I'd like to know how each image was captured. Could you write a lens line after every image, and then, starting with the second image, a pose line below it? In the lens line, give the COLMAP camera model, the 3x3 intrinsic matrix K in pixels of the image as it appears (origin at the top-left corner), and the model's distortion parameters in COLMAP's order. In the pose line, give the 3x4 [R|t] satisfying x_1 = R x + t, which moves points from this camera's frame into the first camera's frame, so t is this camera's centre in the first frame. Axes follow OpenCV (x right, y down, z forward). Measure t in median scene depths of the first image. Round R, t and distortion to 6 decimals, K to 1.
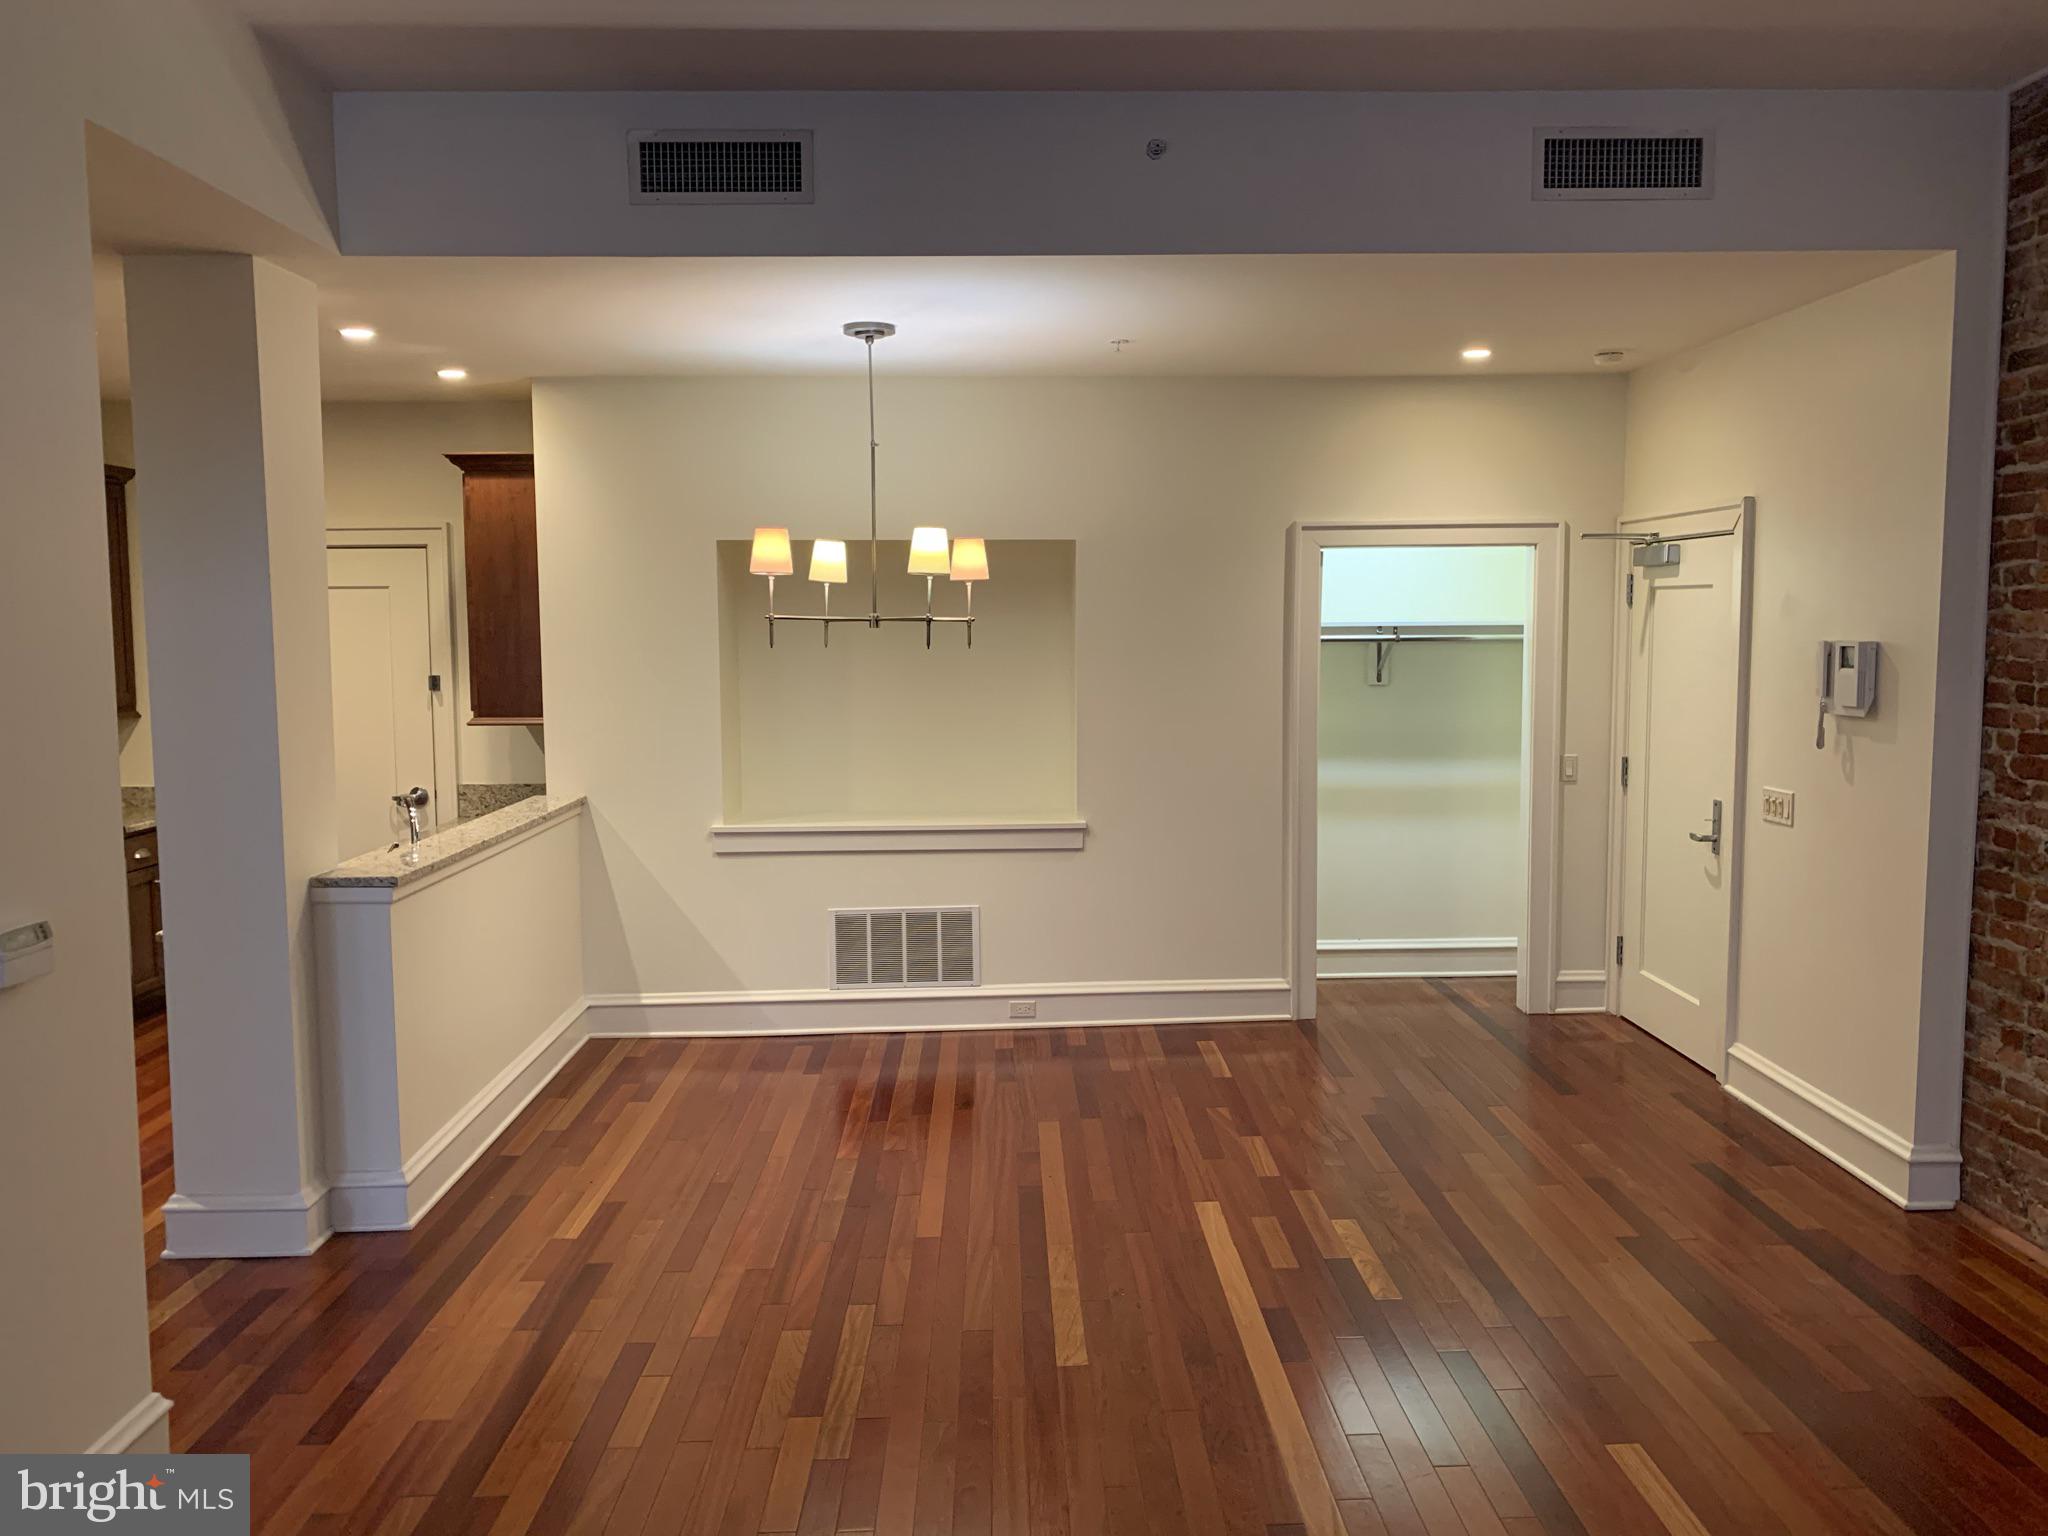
lens RADIAL K [[1574.6, 0, 1024.5], [0, 1574.6, 756.3], [0, 0, 1]] dist [0.040331, -0.051522]
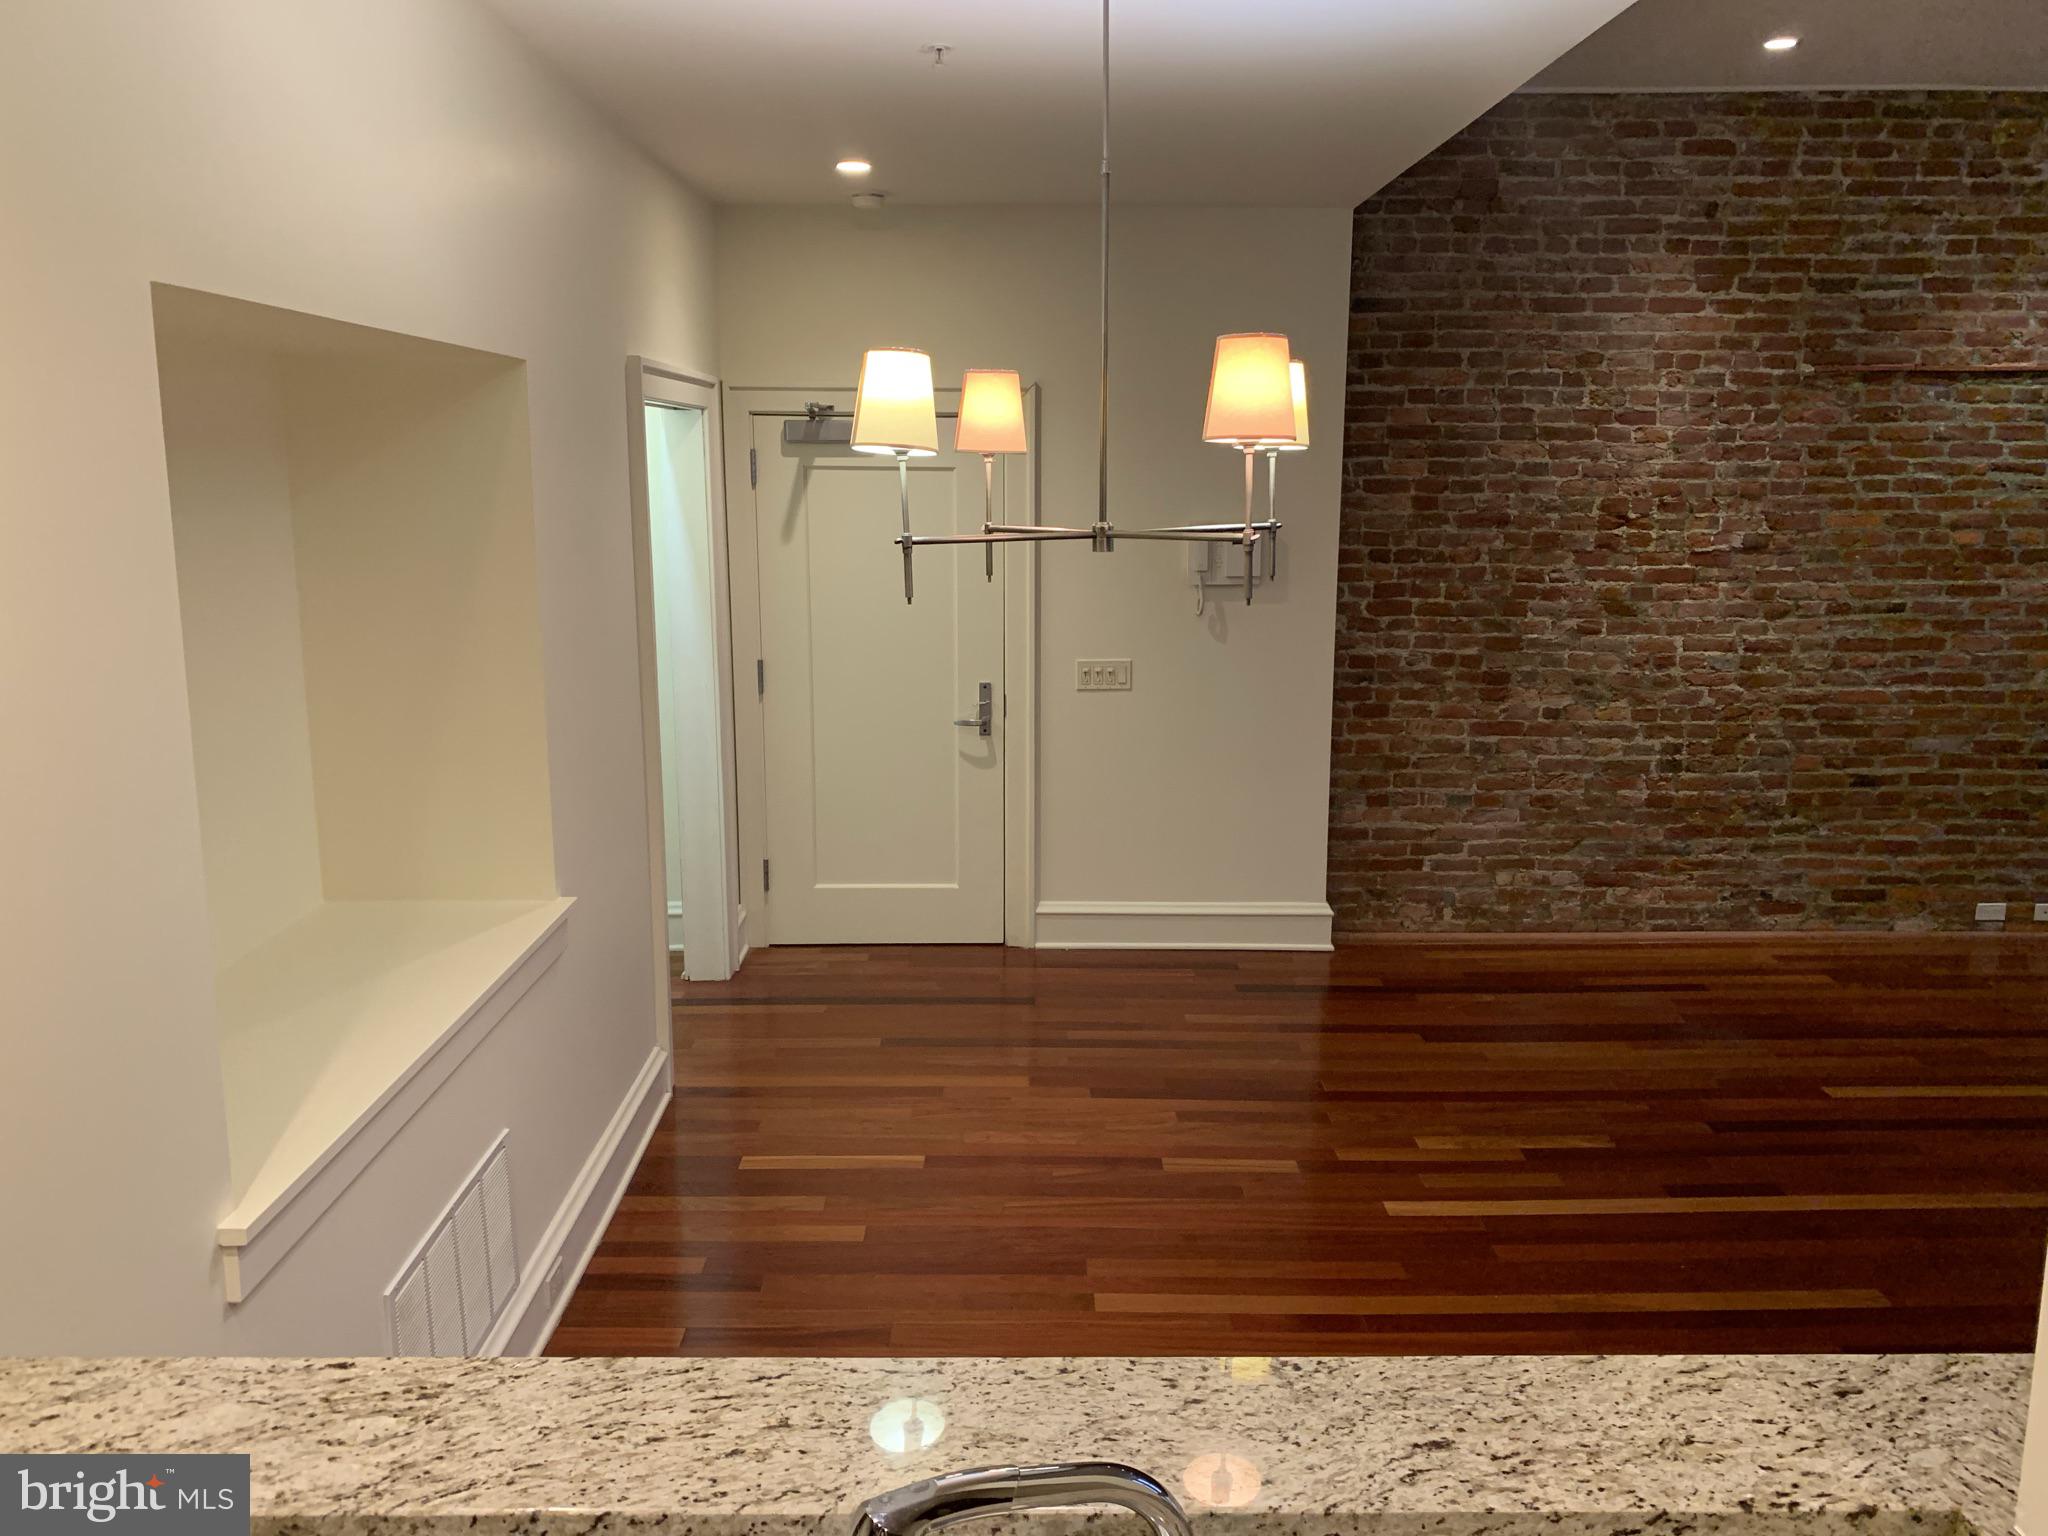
lens RADIAL K [[1574.6, 0, 1027.1], [0, 1574.6, 751.3], [0, 0, 1]] dist [0.040331, -0.051522]
pose [[0.010408, -0.174742, 0.984559, -0.663263], [0.088111, 0.980943, 0.173169, -0.119344], [-0.996056, 0.084948, 0.025607, 1.120941]]
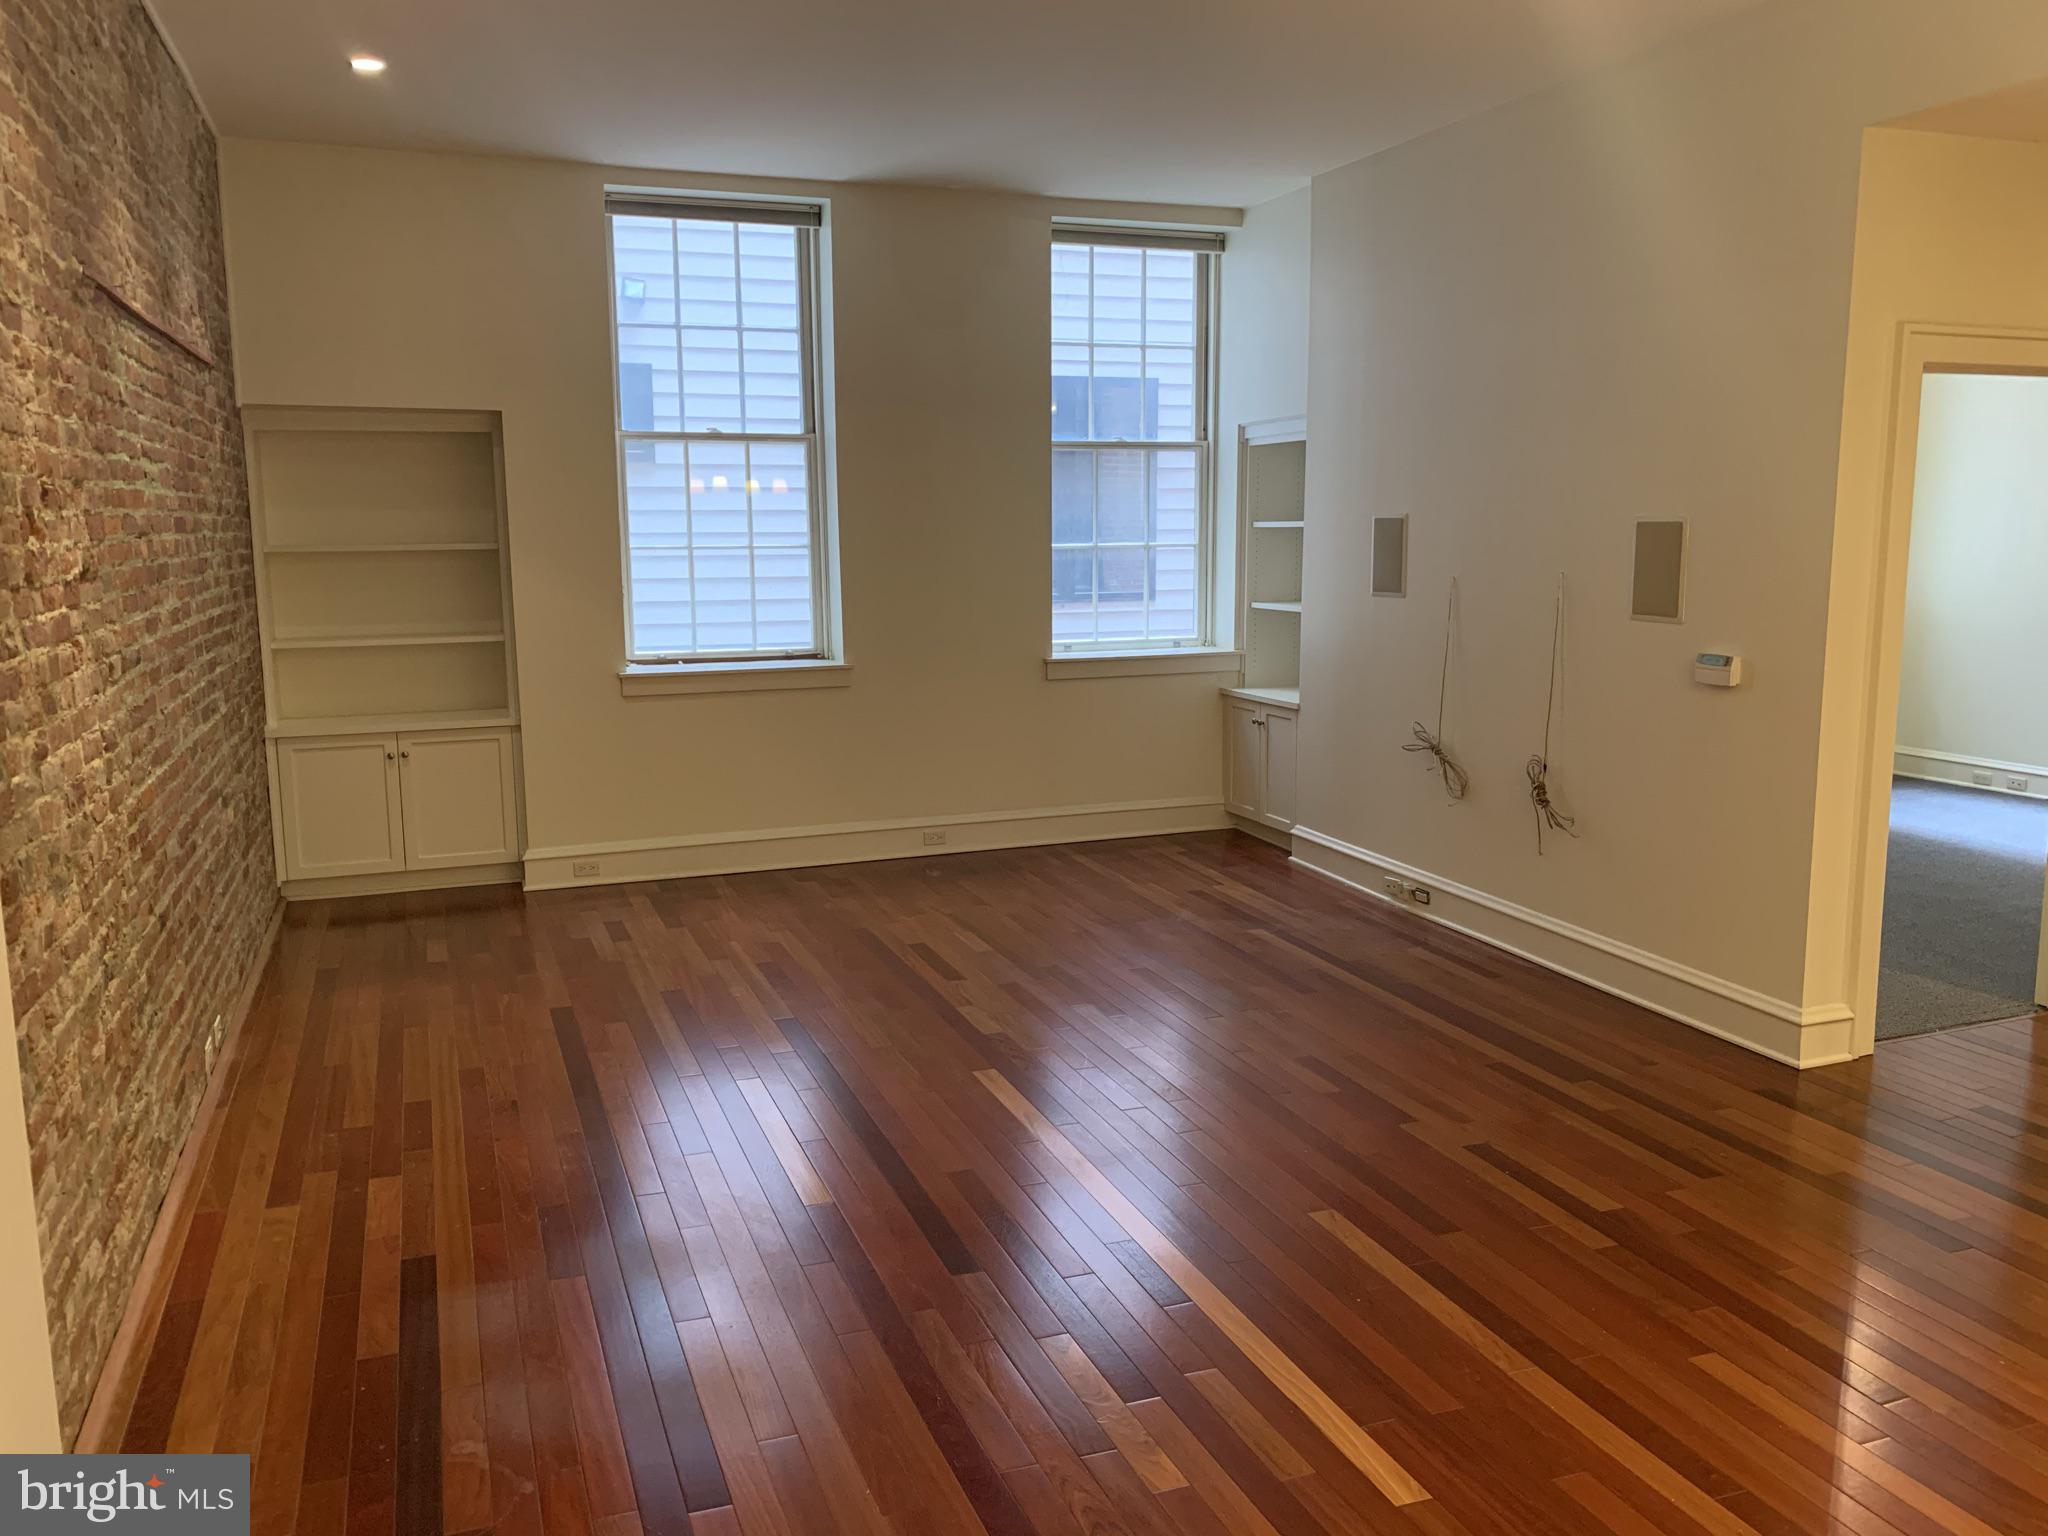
lens RADIAL K [[1574.6, 0, 1018.3], [0, 1574.6, 755.0], [0, 0, 1]] dist [0.040331, -0.051522]
pose [[-0.938913, 0.060562, -0.338785, 0.415838], [-0.019800, 0.973258, 0.228858, -0.101809], [0.343585, 0.221585, -0.912606, 1.377759]]
